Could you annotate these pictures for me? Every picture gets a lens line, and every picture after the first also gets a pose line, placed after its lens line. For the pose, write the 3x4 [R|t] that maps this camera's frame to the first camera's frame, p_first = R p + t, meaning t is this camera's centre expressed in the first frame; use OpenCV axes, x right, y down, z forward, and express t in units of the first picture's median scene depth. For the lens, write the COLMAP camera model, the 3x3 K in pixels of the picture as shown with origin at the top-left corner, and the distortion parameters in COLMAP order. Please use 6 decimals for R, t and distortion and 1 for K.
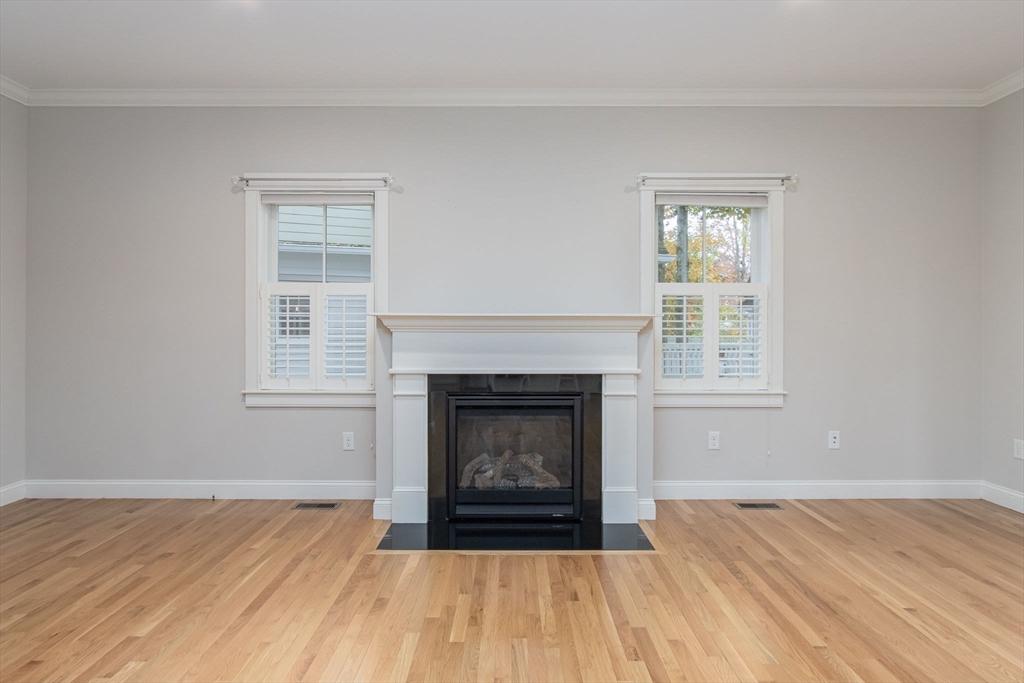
lens RADIAL K [[609.5, 0, 508.6], [0, 609.5, 327.1], [0, 0, 1]] dist [-0.030484, 0.023616]
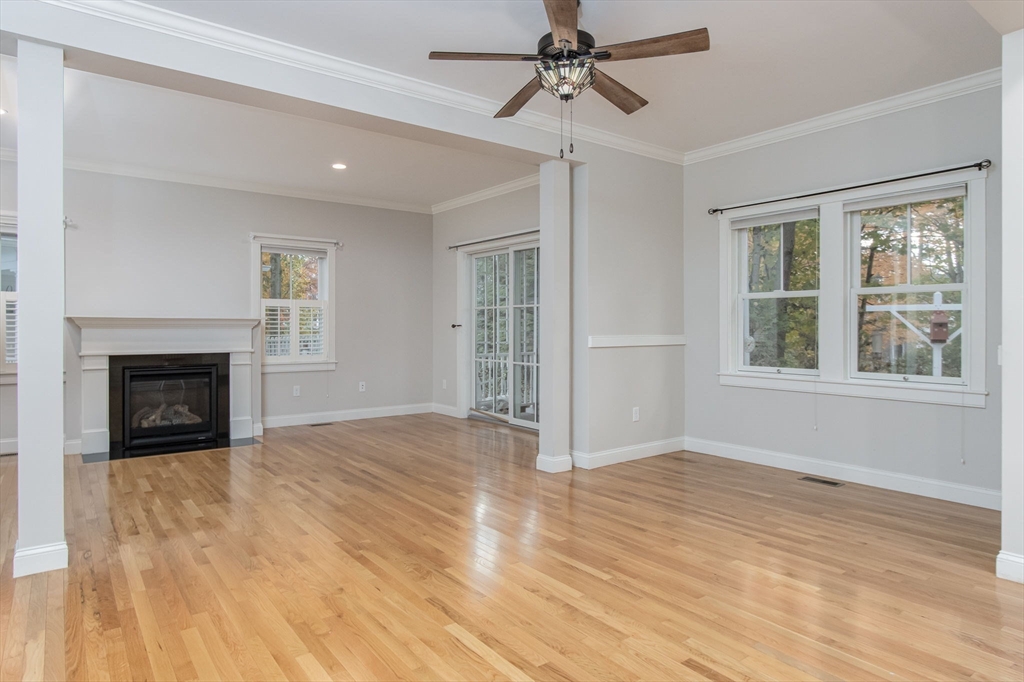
lens RADIAL K [[609.5, 0, 508.6], [0, 609.5, 326.6], [0, 0, 1]] dist [-0.030484, 0.023616]
pose [[0.798106, 0.000737, 0.602516, -0.245140], [-0.001355, 0.999999, 0.000572, 0.002292], [-0.602515, -0.001273, 0.798106, -0.824794]]
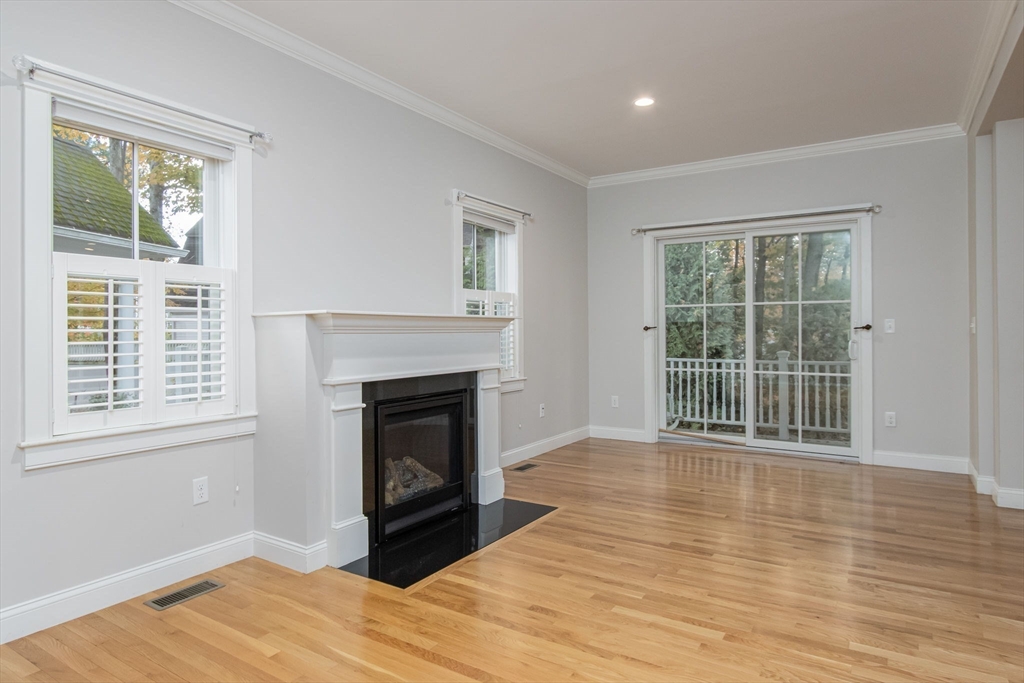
lens RADIAL K [[609.5, 0, 508.6], [0, 609.5, 327.1], [0, 0, 1]] dist [-0.030484, 0.023616]
pose [[0.536387, 0.001533, 0.843970, -0.742220], [0.004461, 0.999979, -0.004652, 0.004056], [-0.843960, 0.006260, 0.536369, 0.362042]]
